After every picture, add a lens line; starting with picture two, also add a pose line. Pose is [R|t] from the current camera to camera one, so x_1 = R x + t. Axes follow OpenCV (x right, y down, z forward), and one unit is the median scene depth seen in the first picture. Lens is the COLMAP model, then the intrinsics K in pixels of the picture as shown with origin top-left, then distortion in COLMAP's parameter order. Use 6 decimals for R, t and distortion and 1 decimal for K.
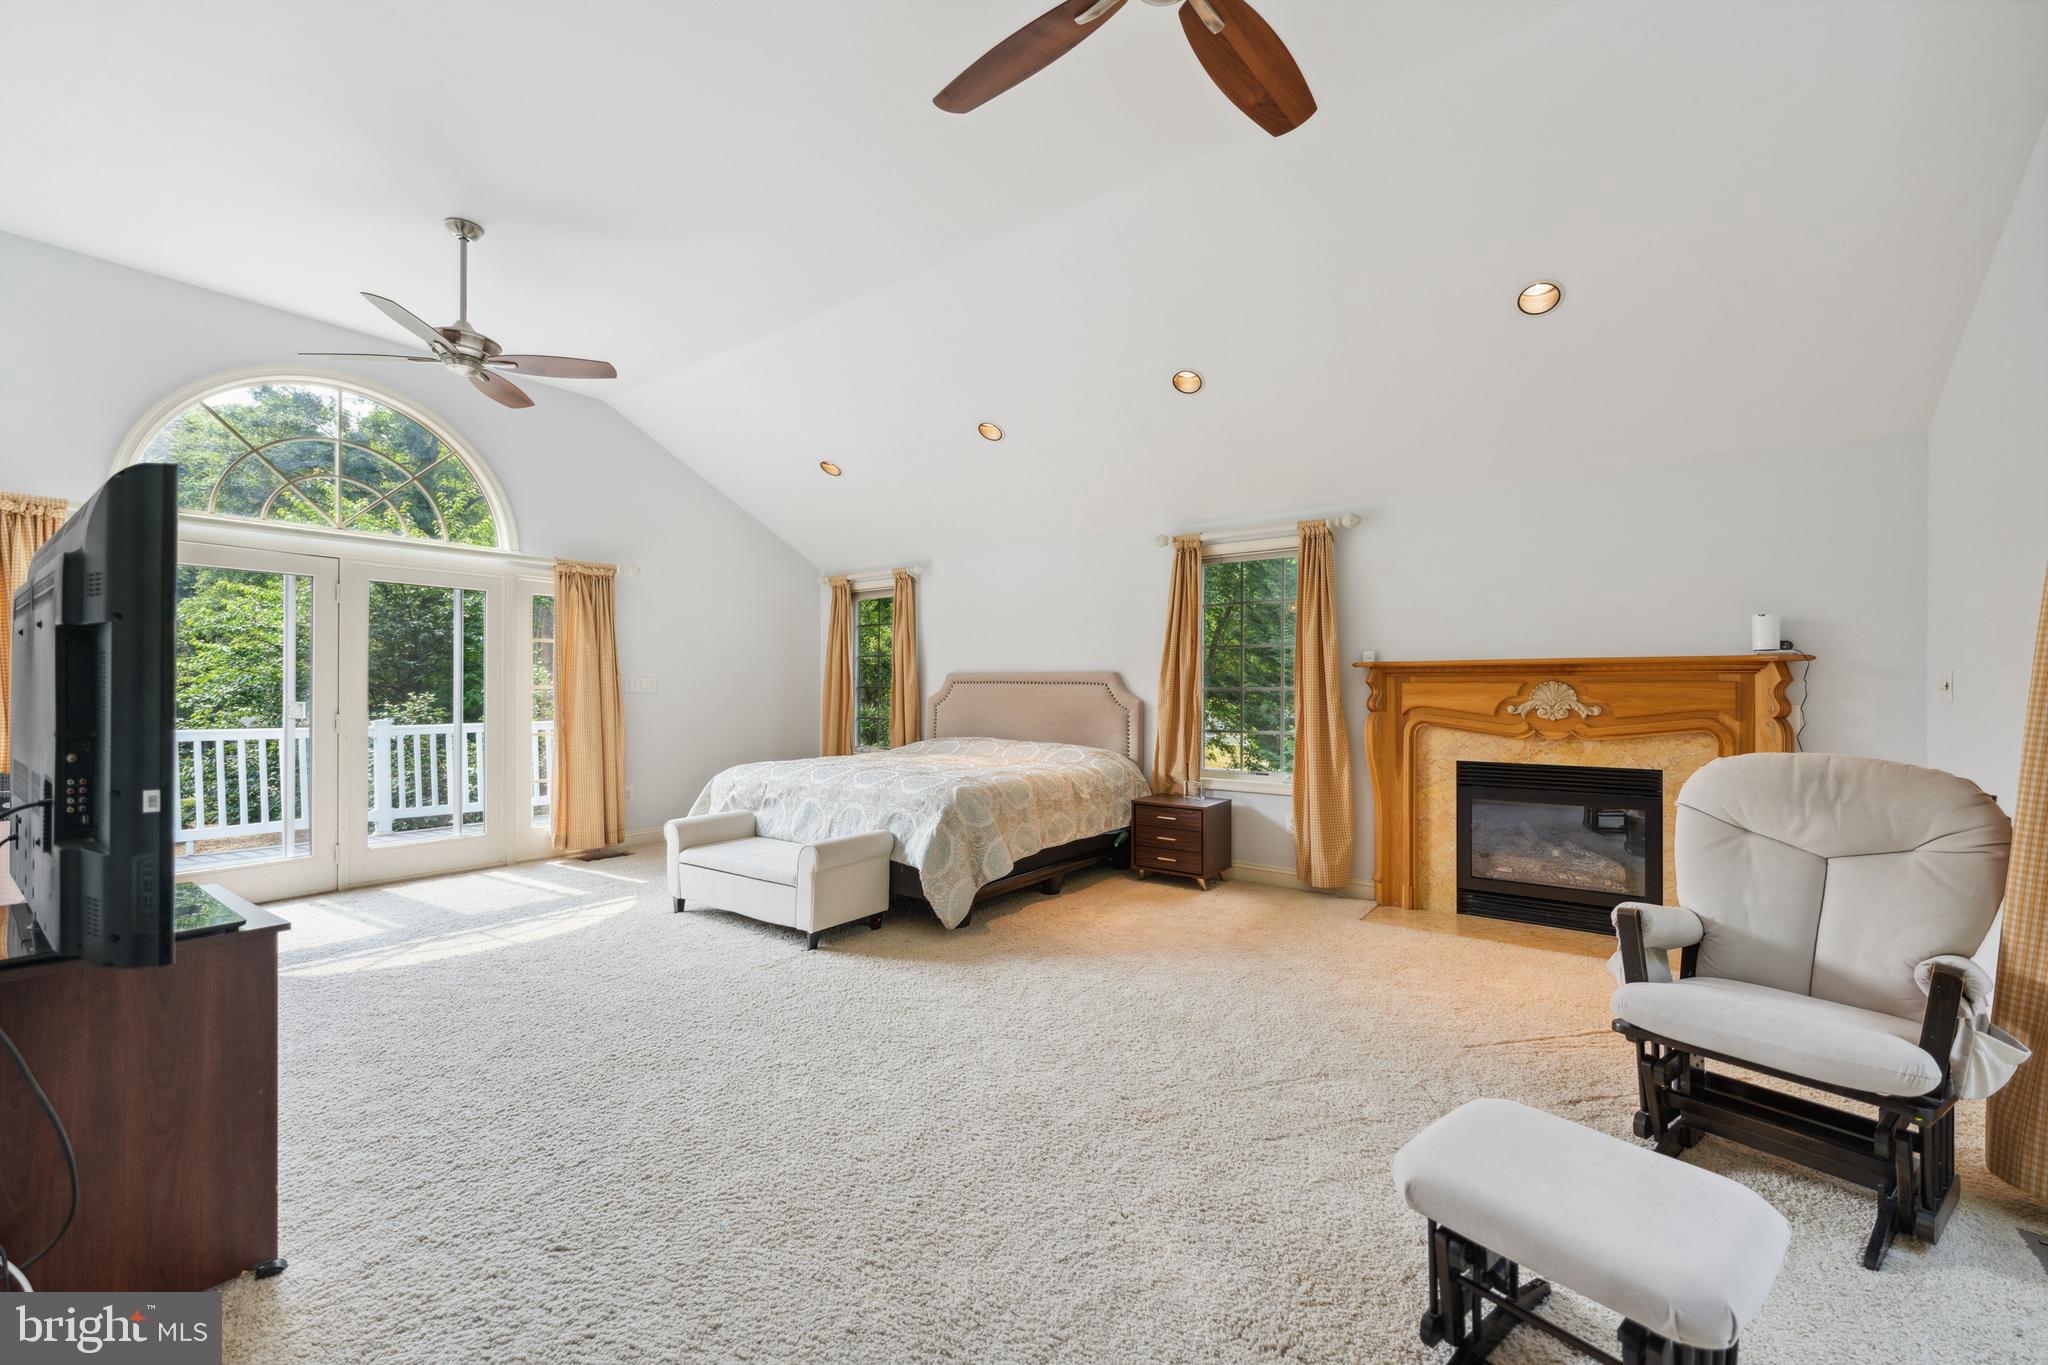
lens RADIAL K [[821.7, 0, 1020.8], [0, 821.7, 688.4], [0, 0, 1]] dist [0.000188, 0.000204]
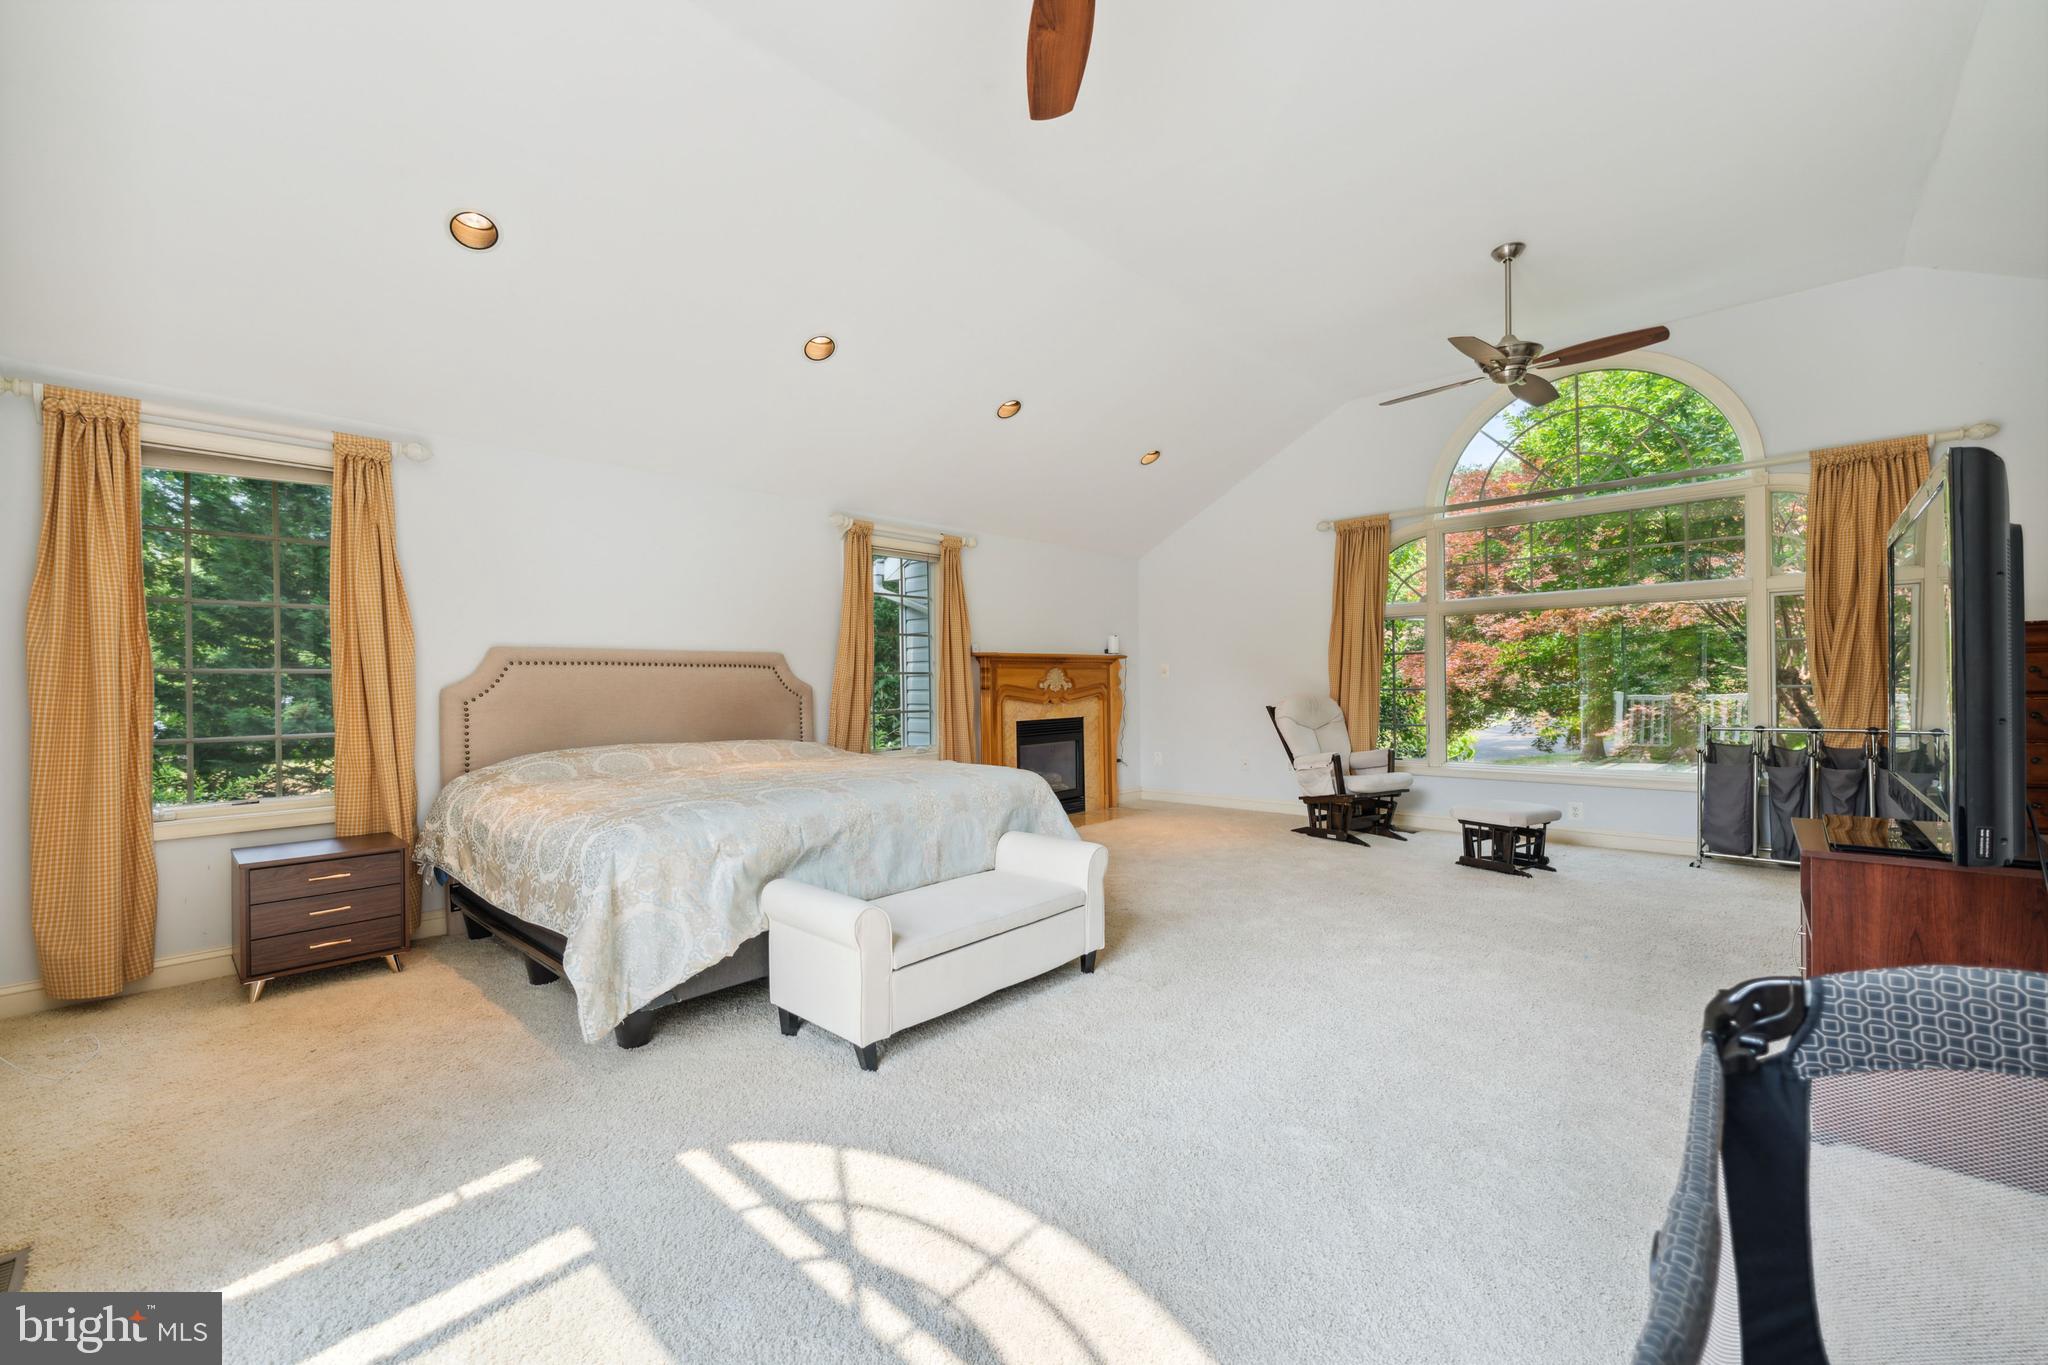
lens RADIAL K [[821.7, 0, 1020.8], [0, 821.7, 688.4], [0, 0, 1]] dist [0.000188, 0.000204]
pose [[0.096938, -0.006549, 0.995269, -0.911553], [0.018118, 0.999824, 0.004814, 0.021493], [-0.995126, 0.017565, 0.097039, 0.835191]]
